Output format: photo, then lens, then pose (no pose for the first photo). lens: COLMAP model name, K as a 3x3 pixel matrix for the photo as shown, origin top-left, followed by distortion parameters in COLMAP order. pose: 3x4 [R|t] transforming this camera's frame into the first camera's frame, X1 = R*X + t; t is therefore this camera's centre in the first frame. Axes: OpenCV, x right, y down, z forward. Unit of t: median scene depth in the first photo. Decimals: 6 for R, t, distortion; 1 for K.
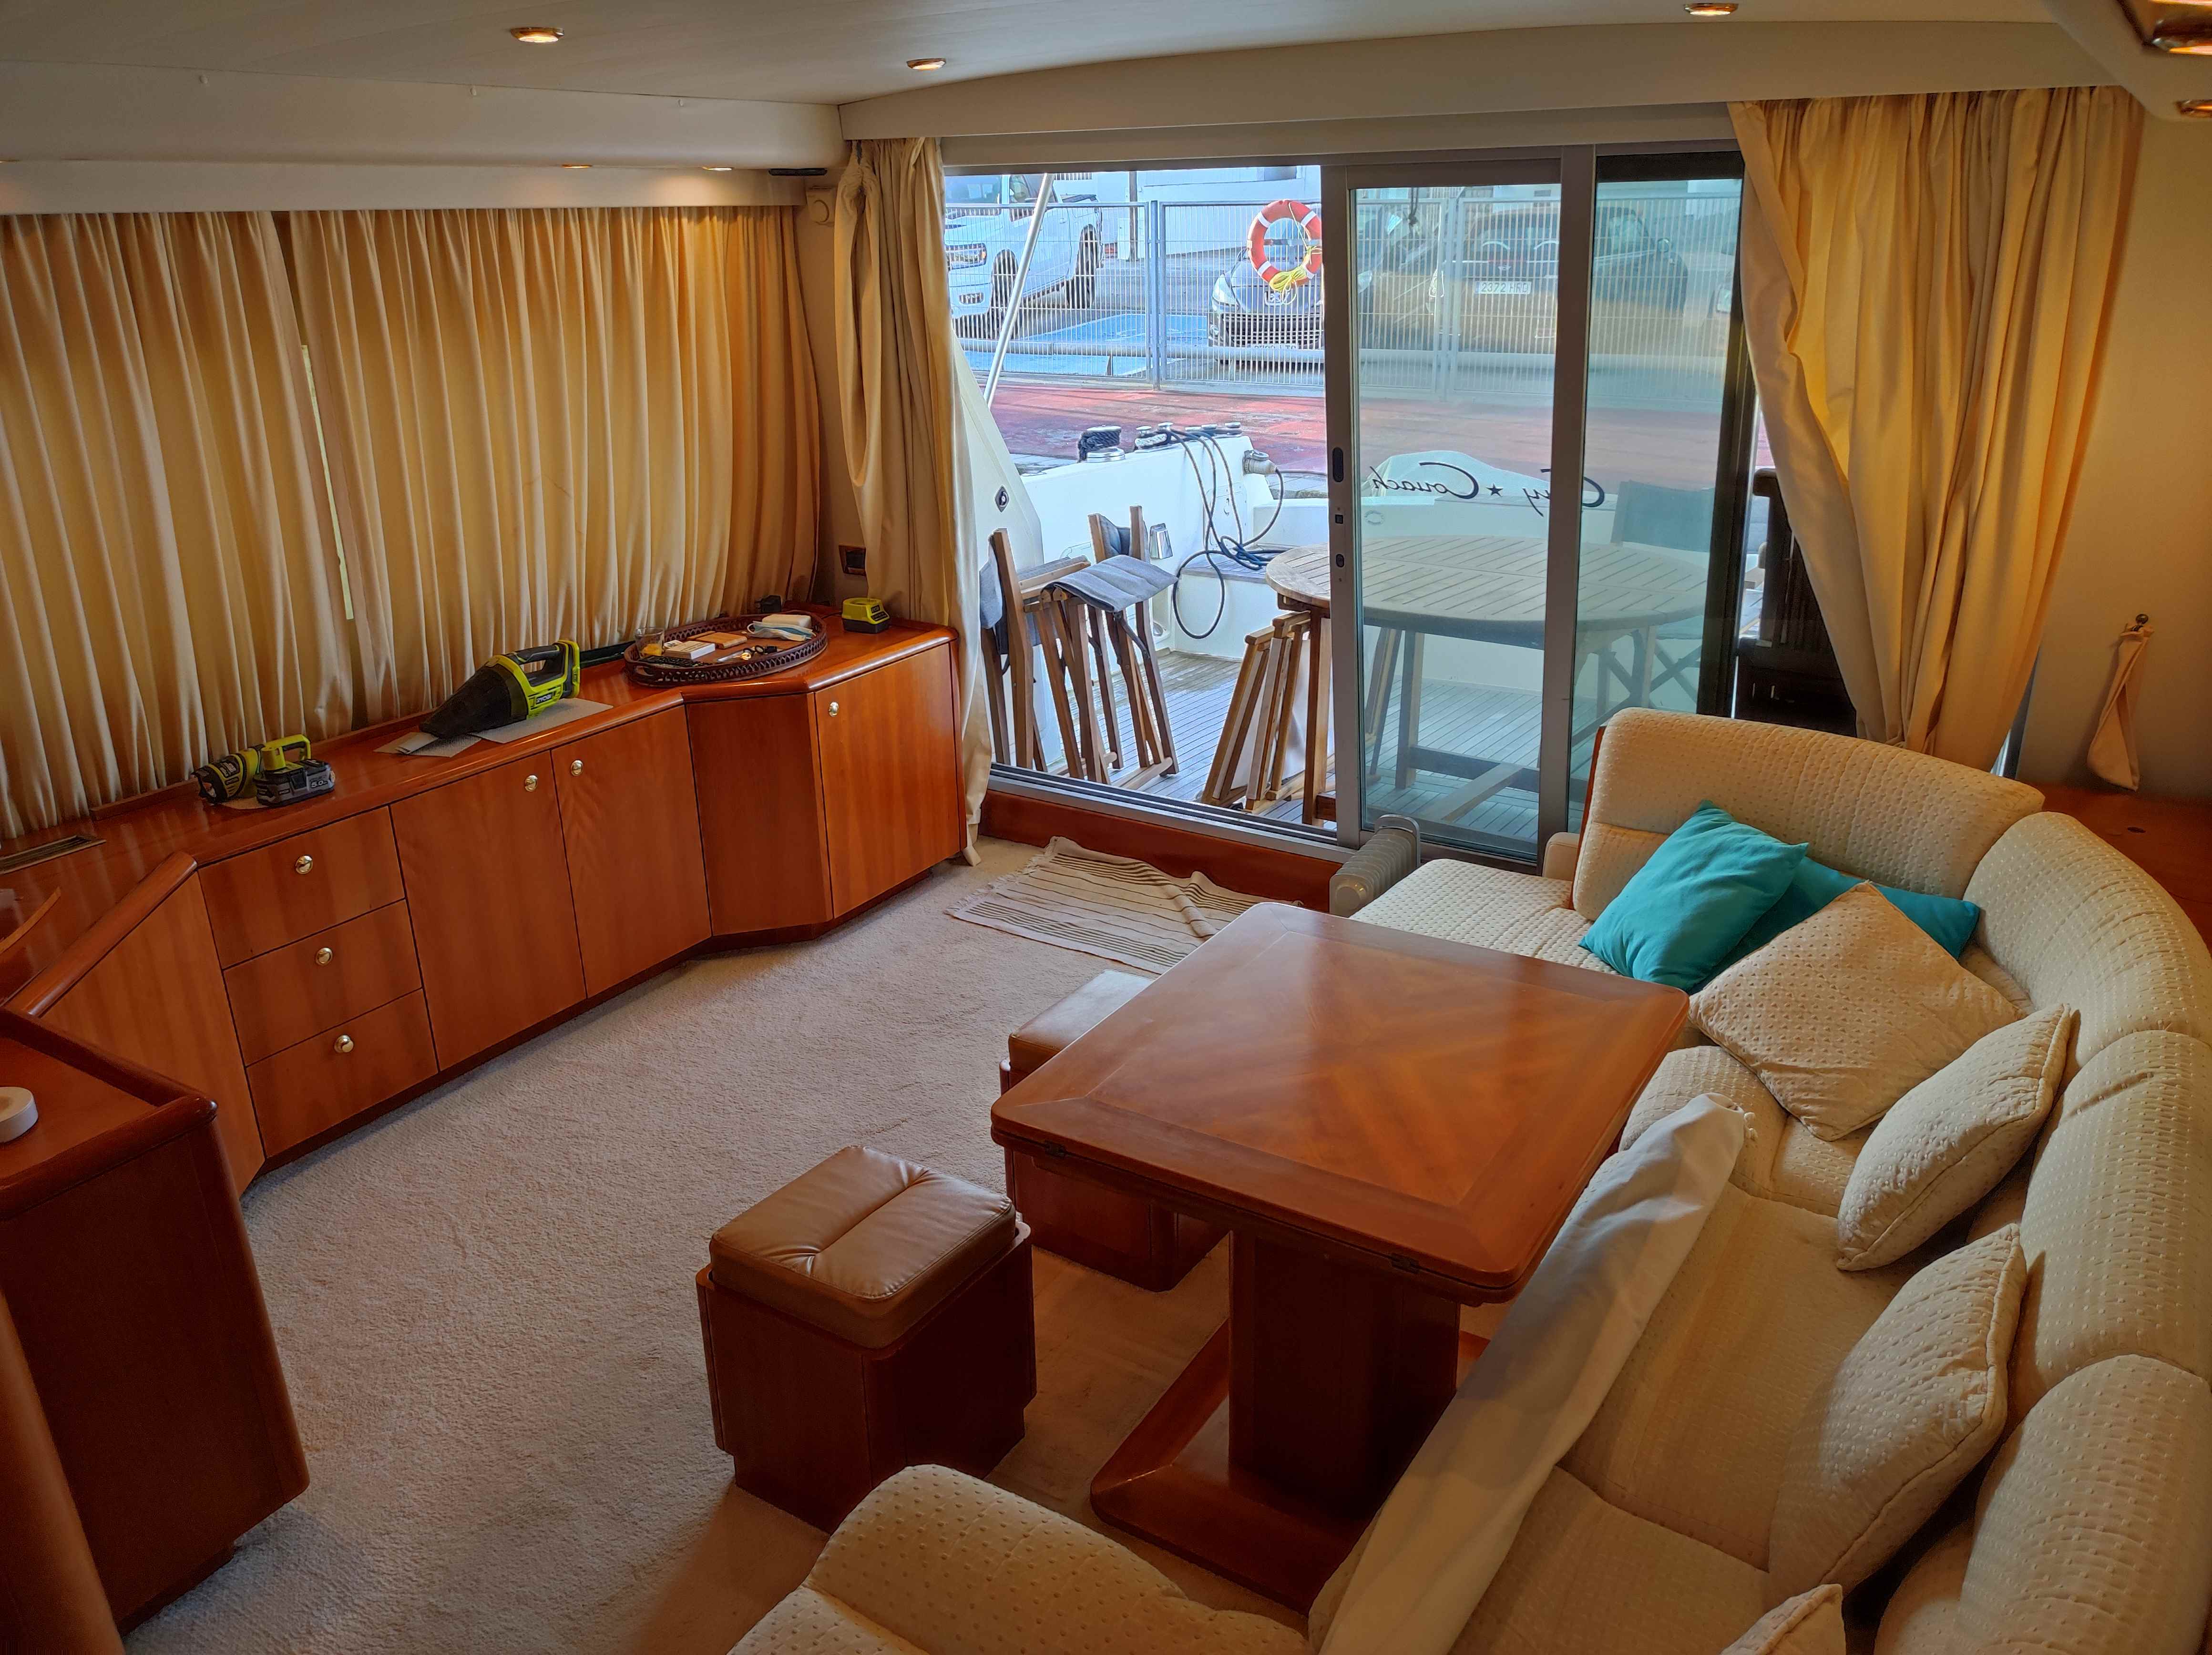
lens RADIAL K [[1631.0, 0, 1100.5], [0, 1631.0, 823.6], [0, 0, 1]] dist [0.038854, -0.029684]
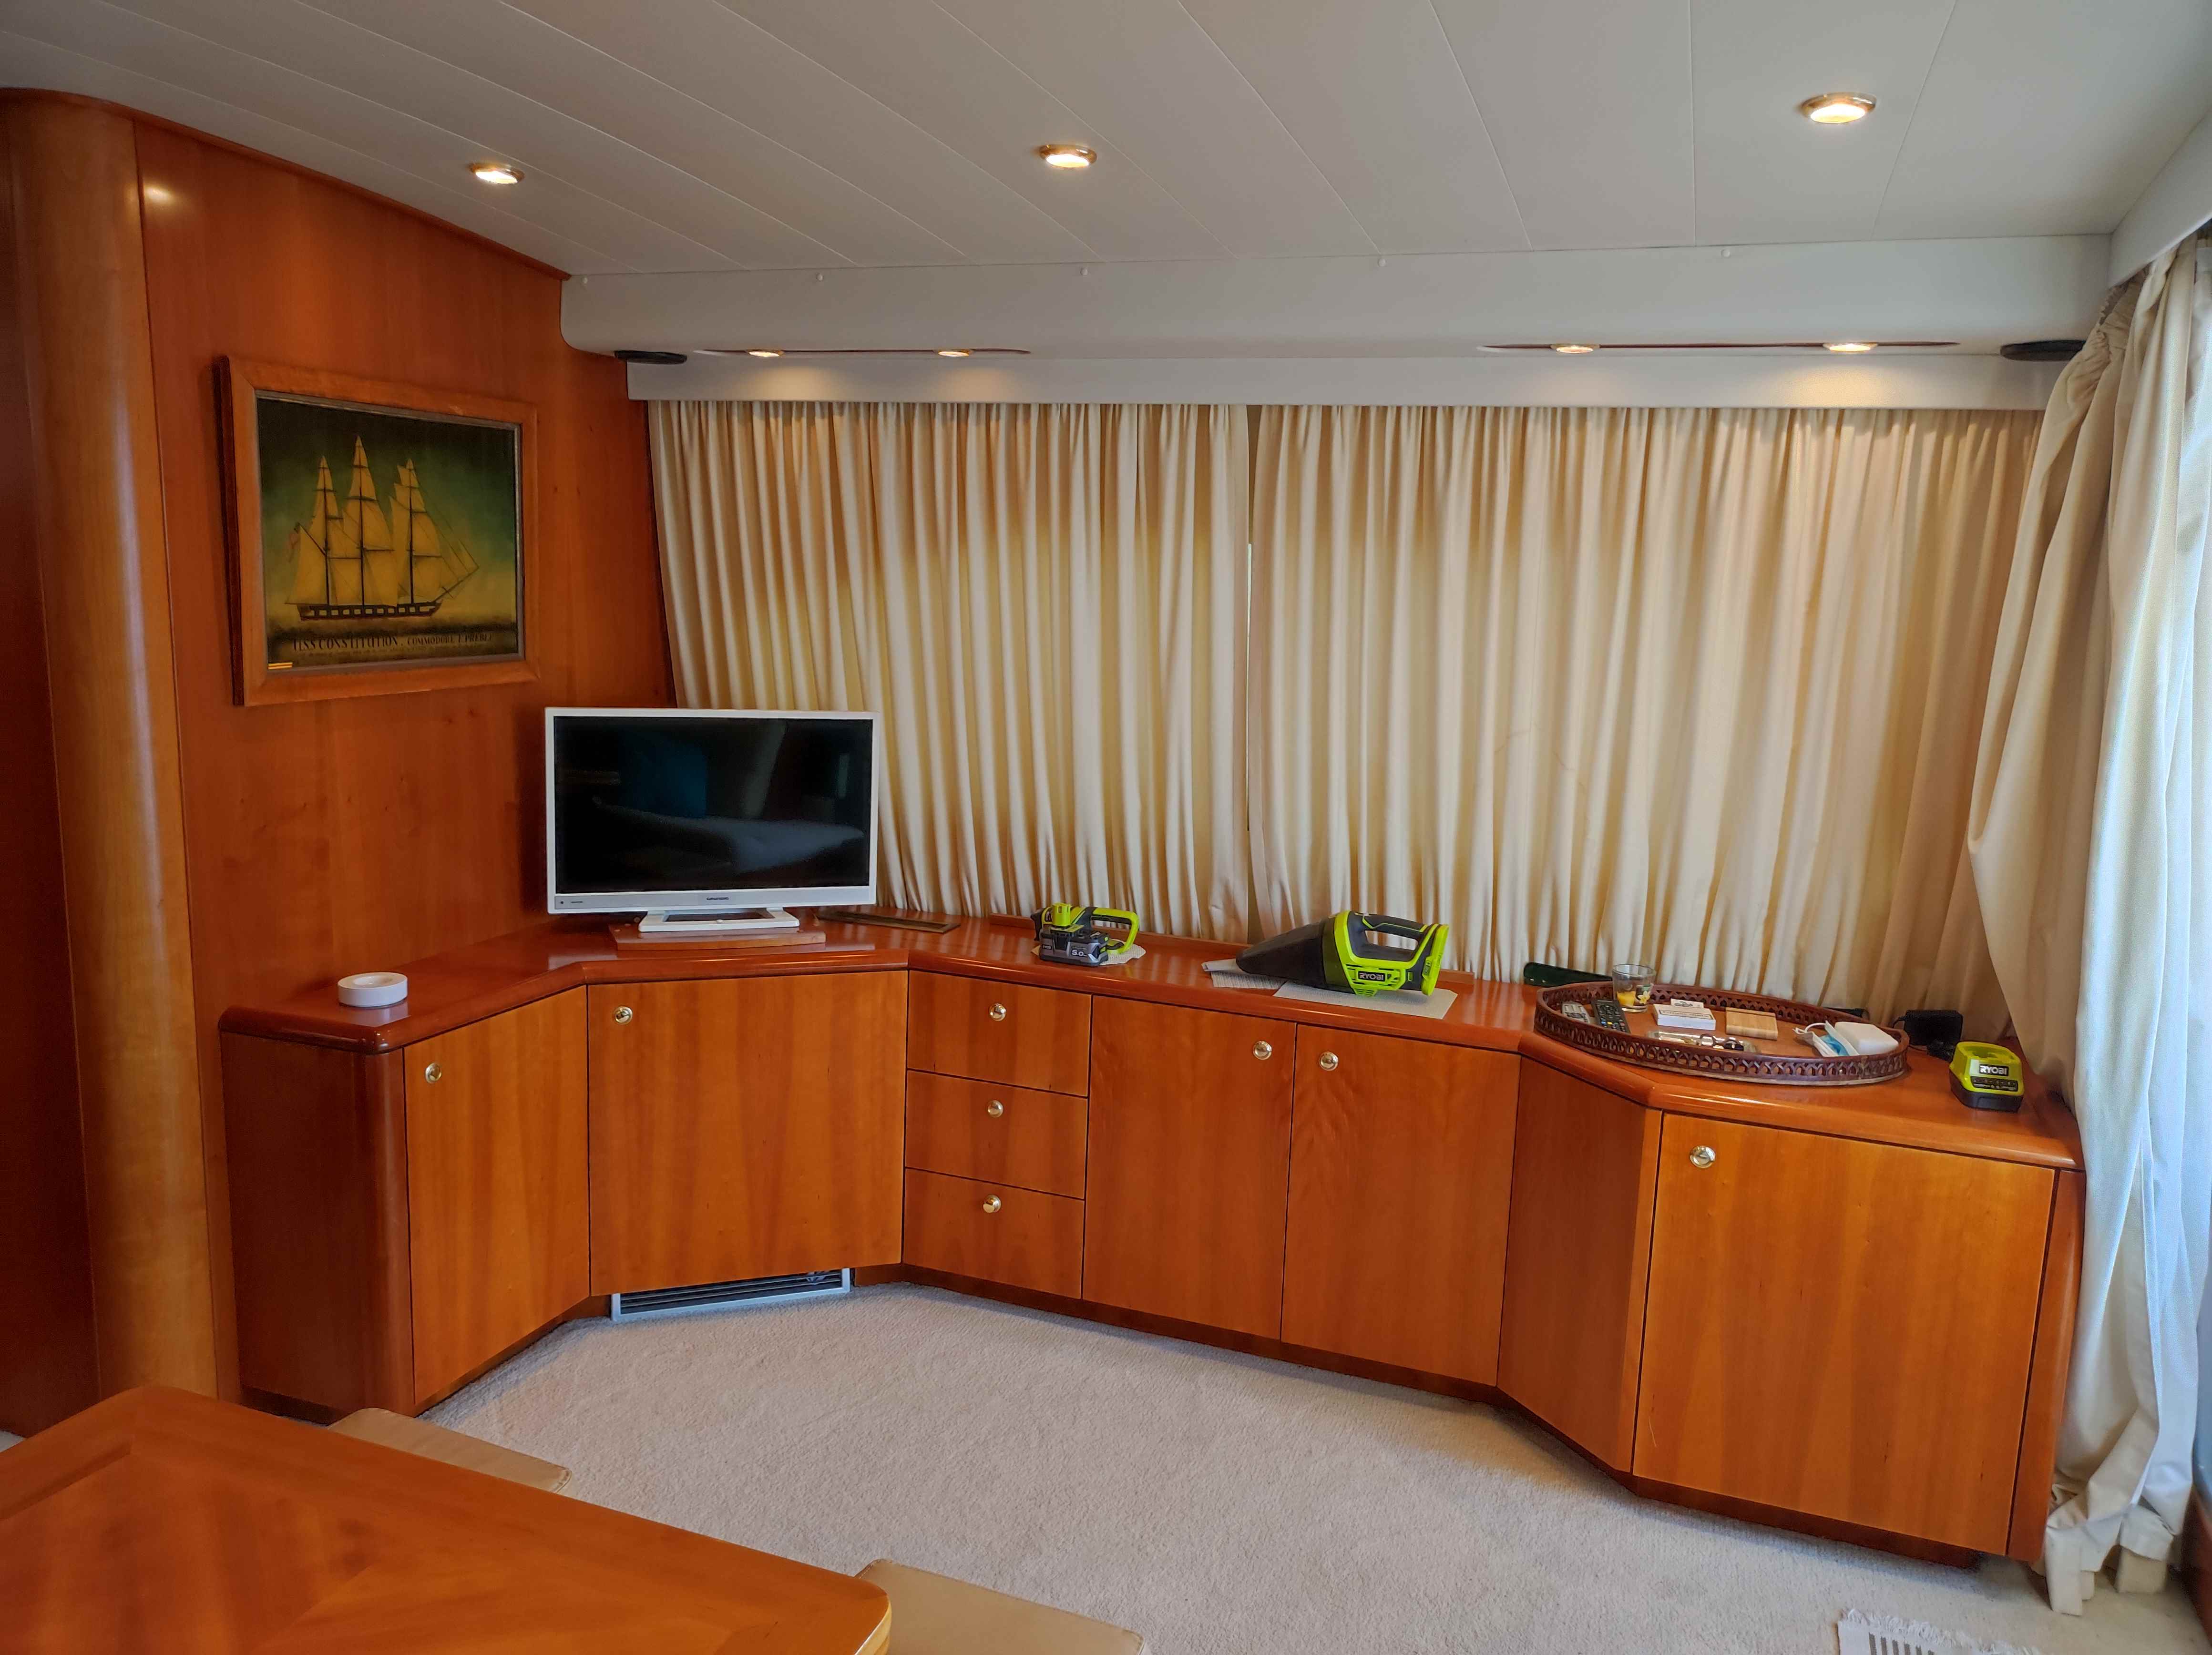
lens RADIAL K [[1631.0, 0, 1100.5], [0, 1631.0, 823.6], [0, 0, 1]] dist [0.038854, -0.029684]
pose [[0.213124, 0.196868, -0.956986, 0.415818], [-0.387499, 0.916190, 0.102178, -0.187203], [0.896896, 0.349054, 0.271548, 0.669773]]
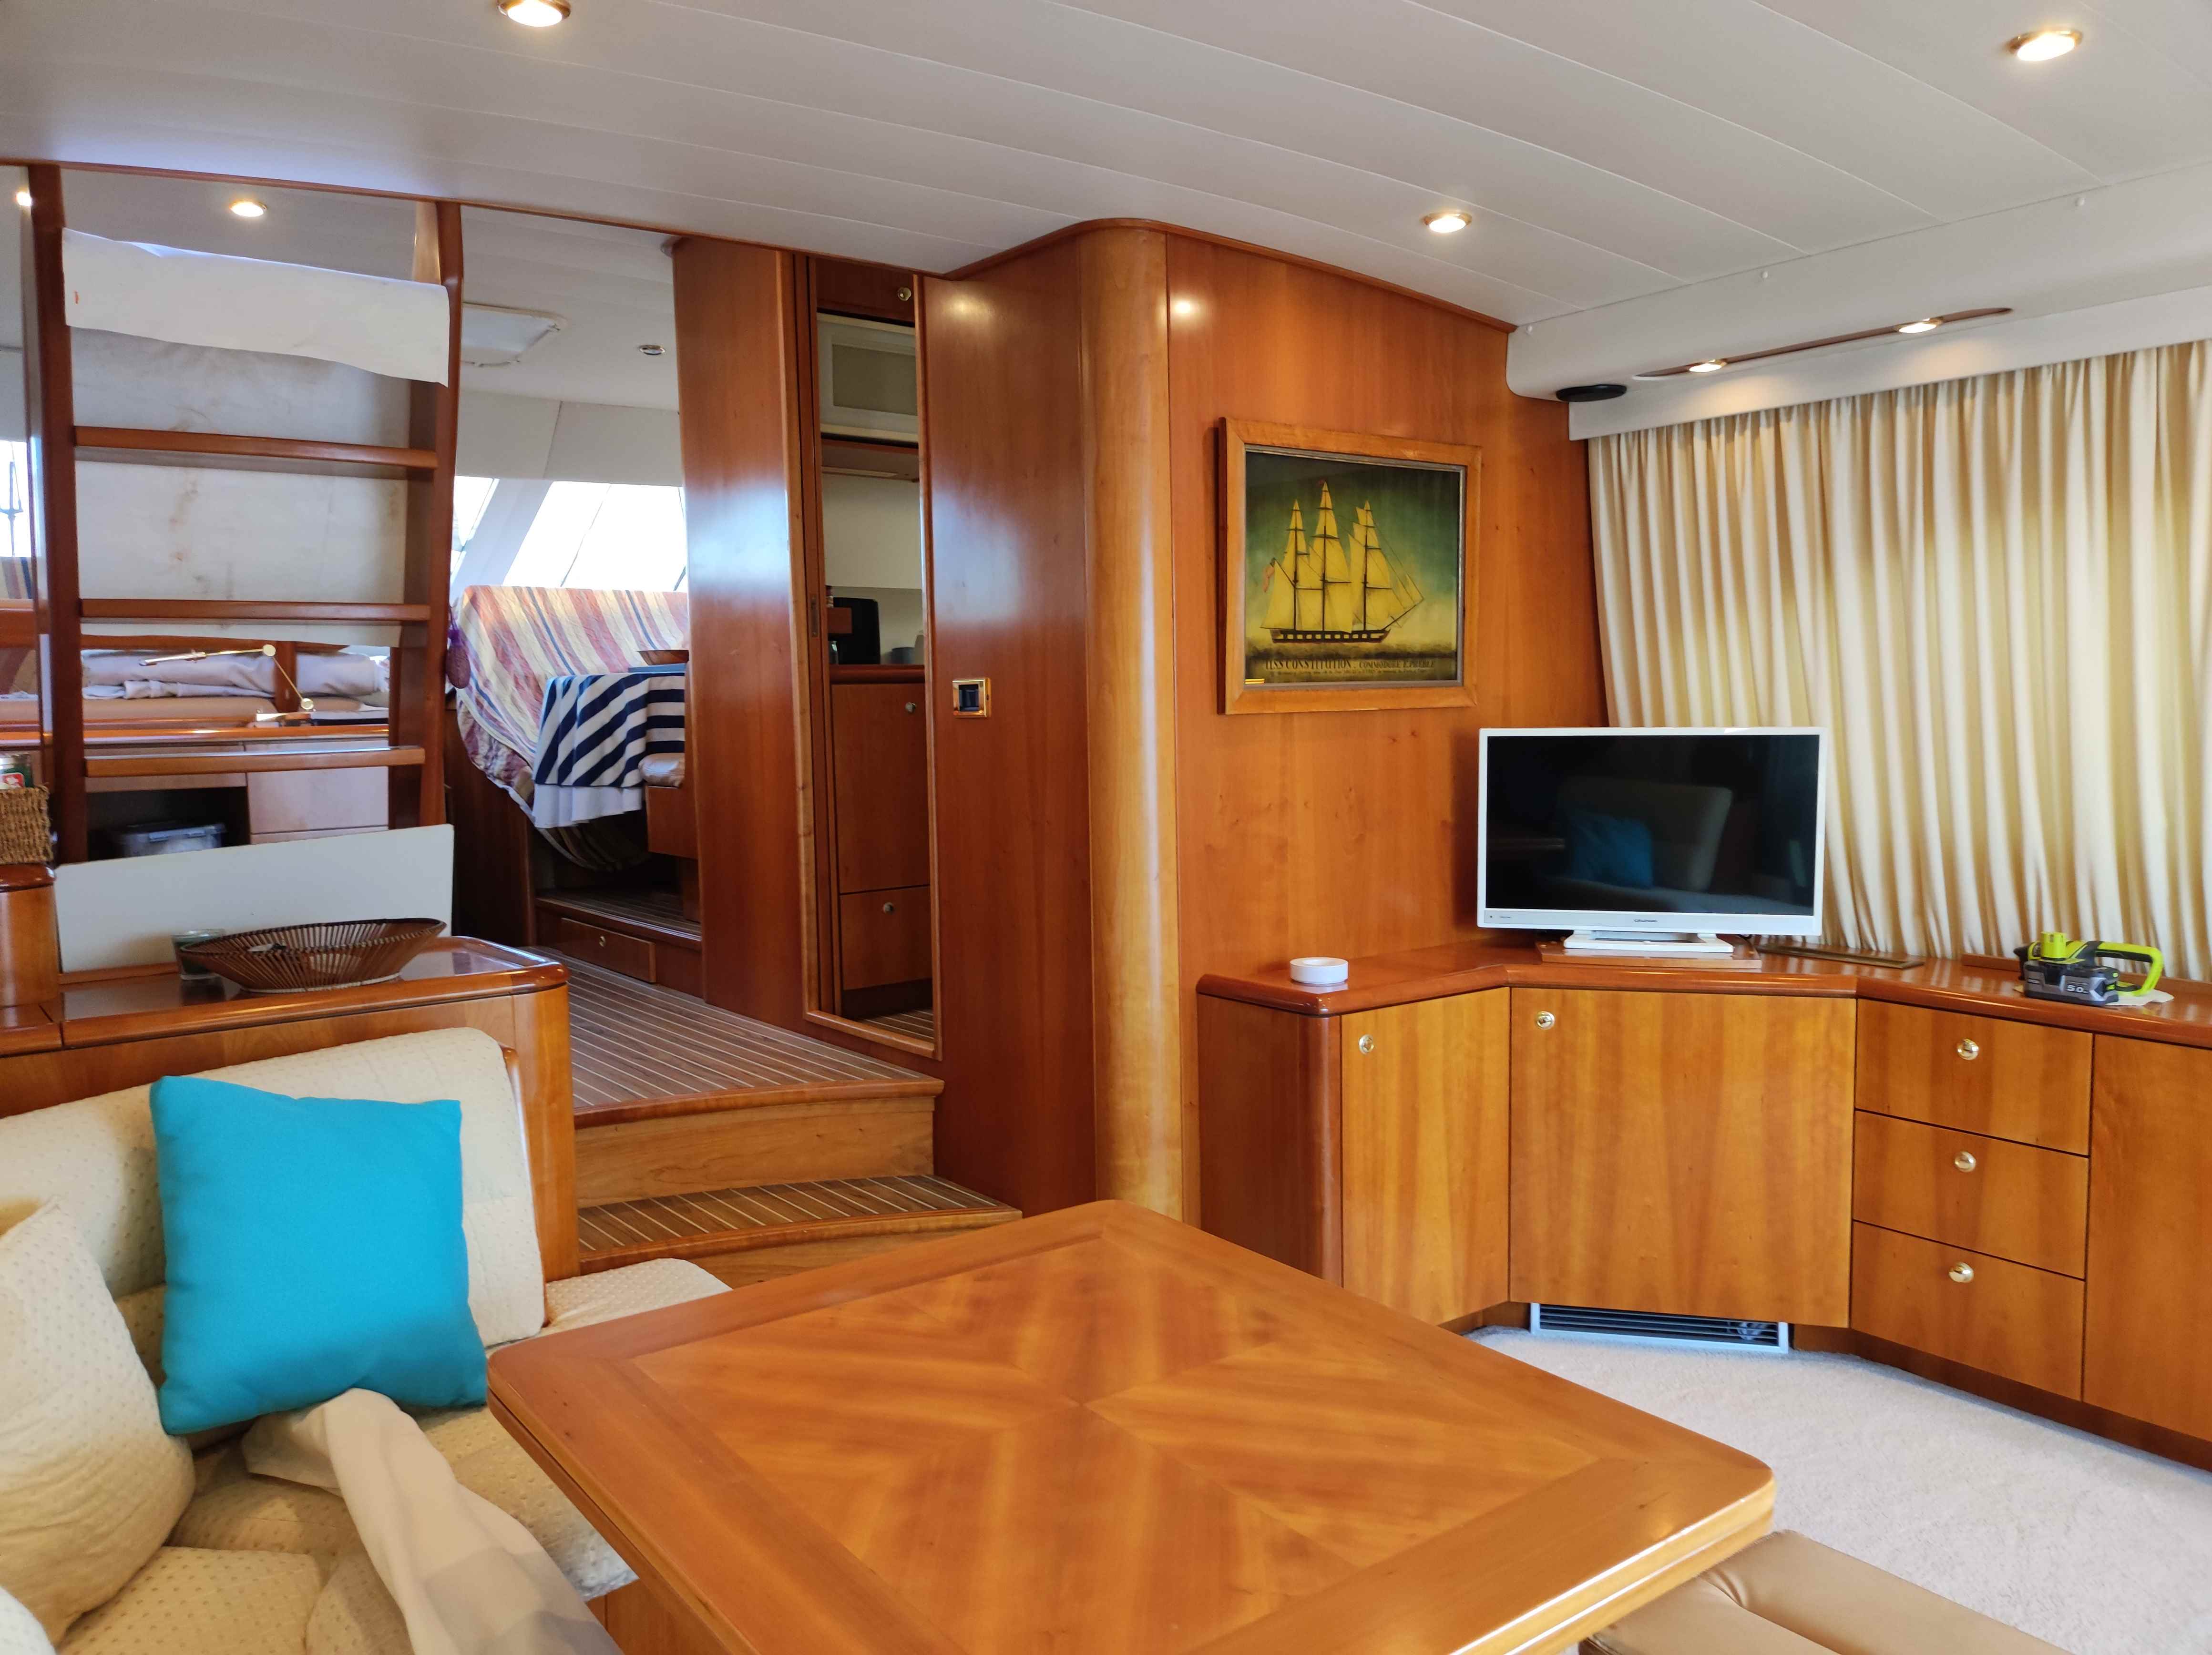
lens RADIAL K [[1631.0, 0, 1100.5], [0, 1631.0, 823.6], [0, 0, 1]] dist [0.038854, -0.029684]
pose [[-0.343576, 0.114978, -0.932060, 0.439556], [-0.310476, 0.922764, 0.228279, -0.130451], [0.886318, 0.367814, -0.281341, 0.711081]]
